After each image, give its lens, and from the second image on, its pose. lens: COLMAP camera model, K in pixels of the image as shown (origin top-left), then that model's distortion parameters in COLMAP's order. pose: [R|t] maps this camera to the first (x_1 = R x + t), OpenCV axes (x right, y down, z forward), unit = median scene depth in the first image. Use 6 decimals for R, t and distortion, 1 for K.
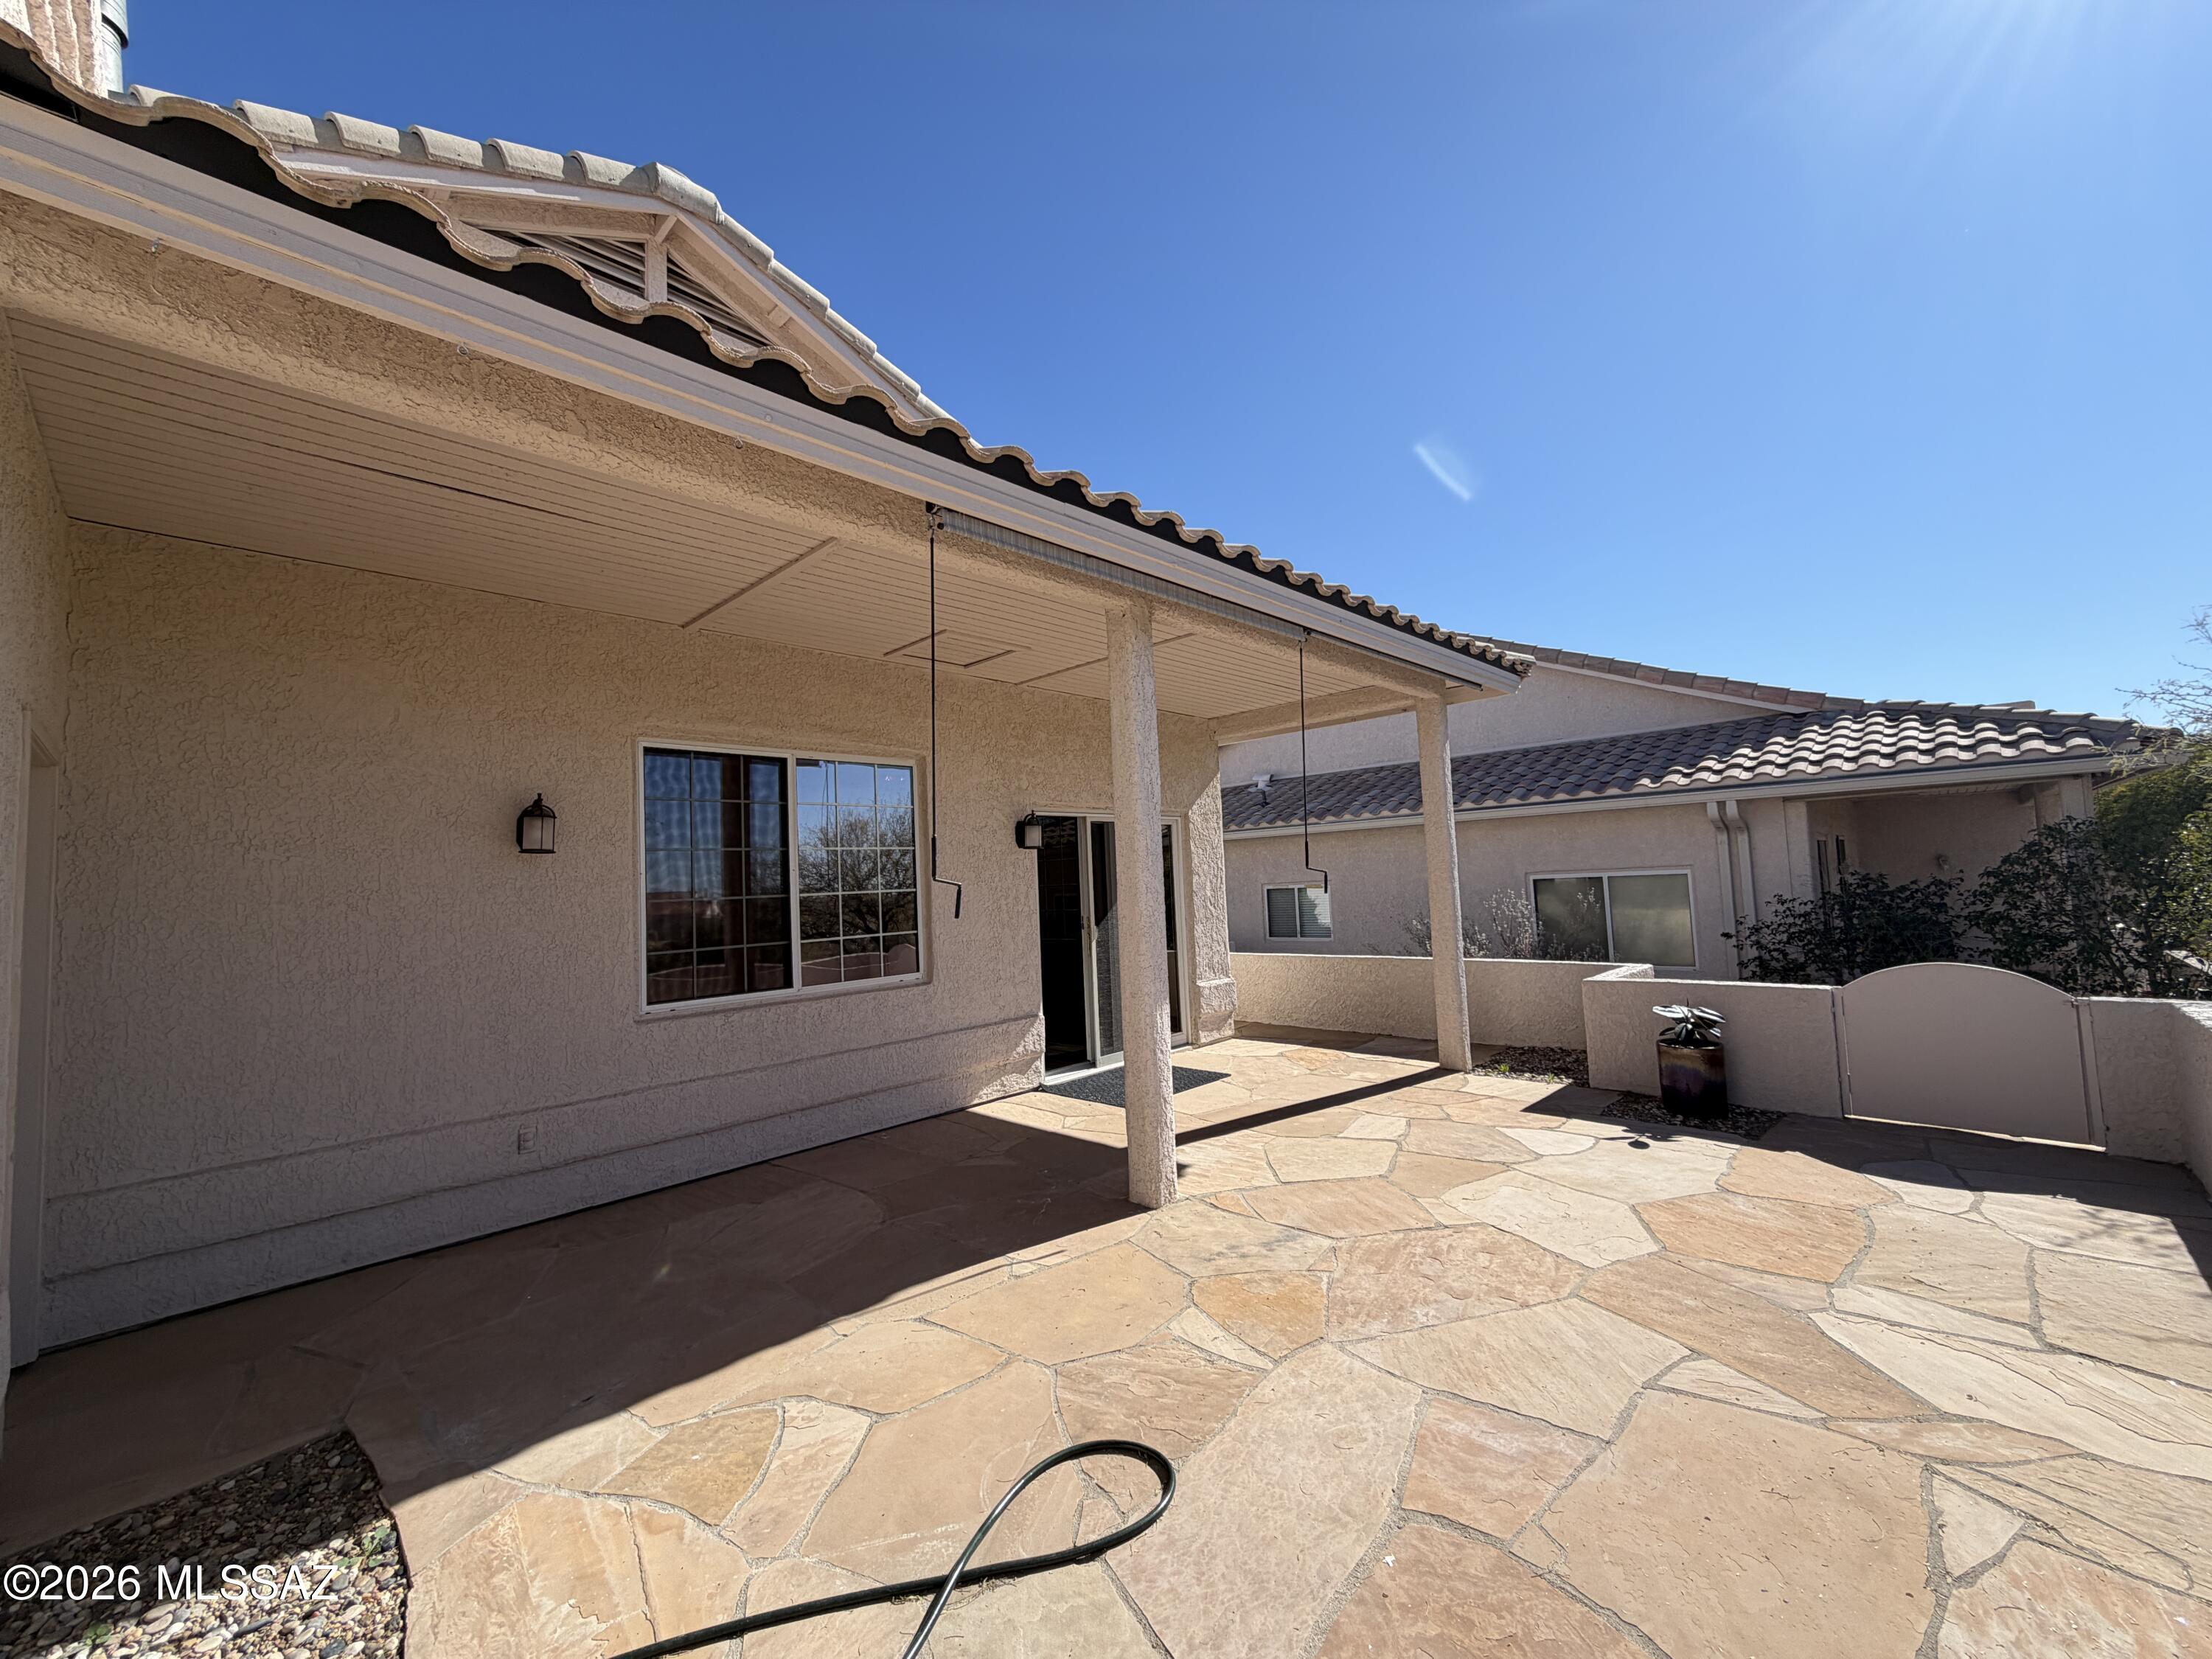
lens RADIAL K [[885.4, 0, 1112.8], [0, 885.4, 819.3], [0, 0, 1]] dist [0.001239, -0.000165]
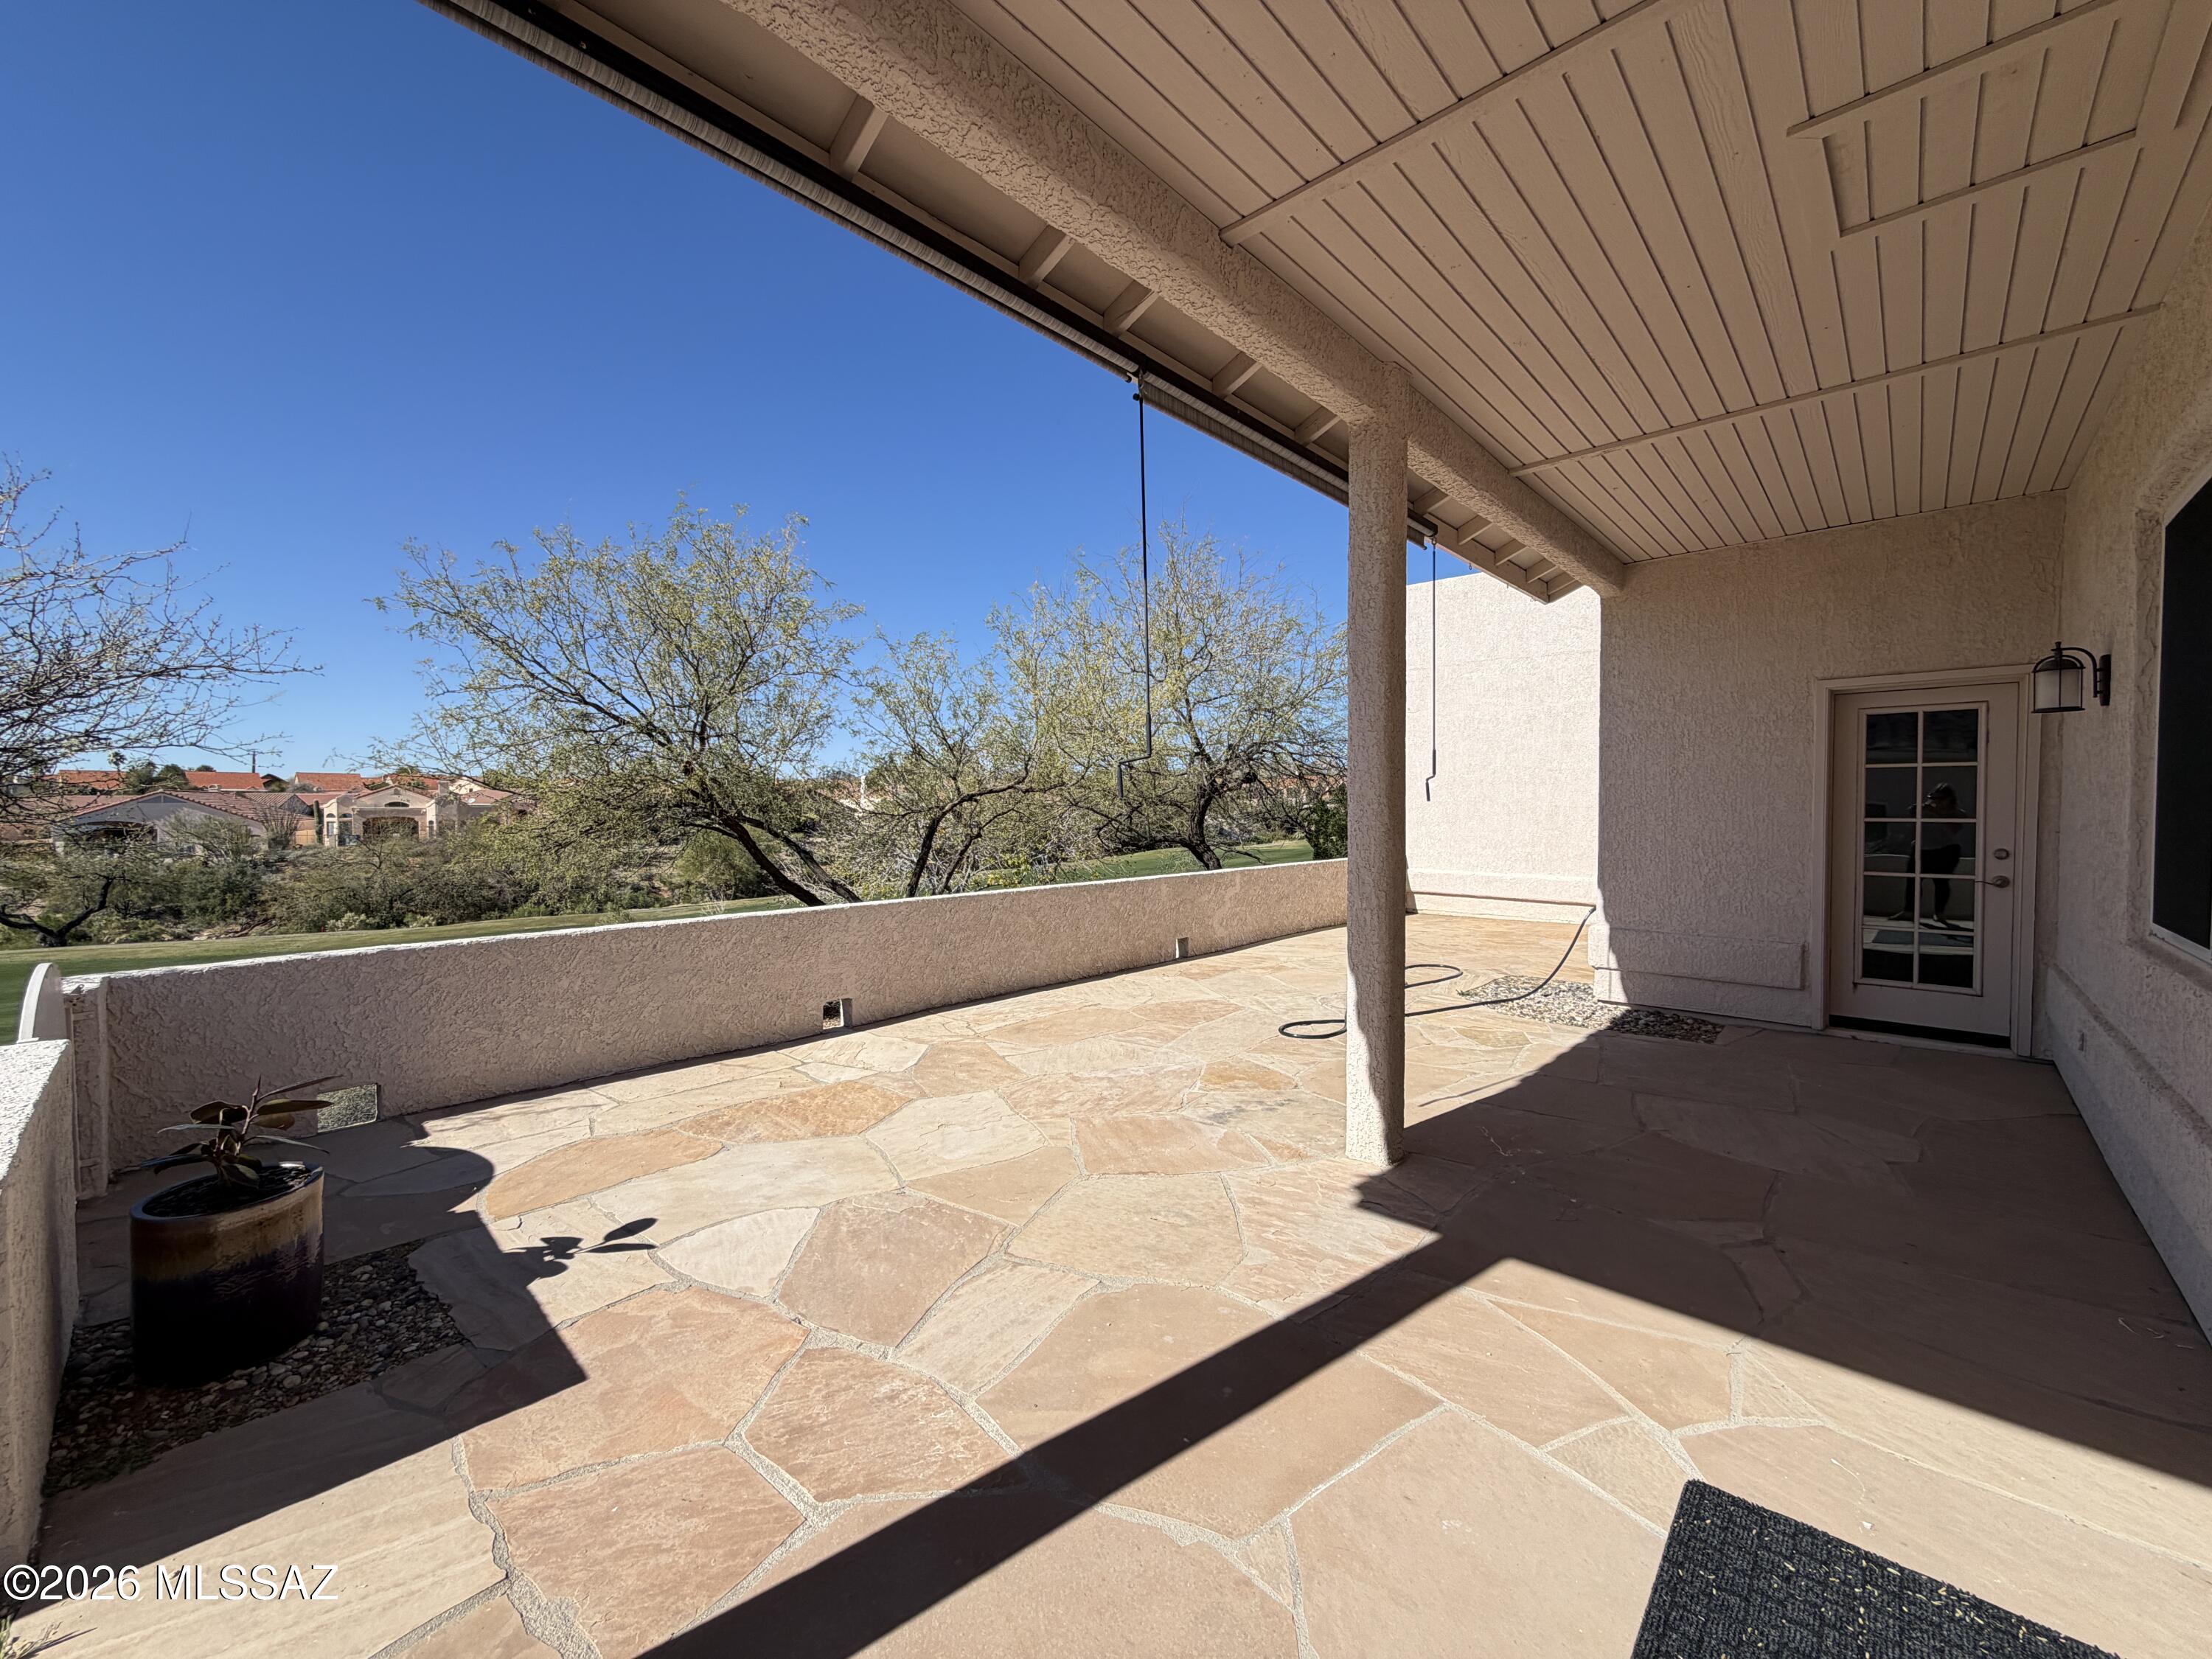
lens RADIAL K [[885.4, 0, 1096.5], [0, 885.4, 830.0], [0, 0, 1]] dist [0.001239, -0.000165]
pose [[-0.999099, 0.042197, -0.004436, 0.309231], [0.042354, 0.998080, -0.045200, 0.155402], [0.002520, -0.045347, -0.998968, 1.907060]]
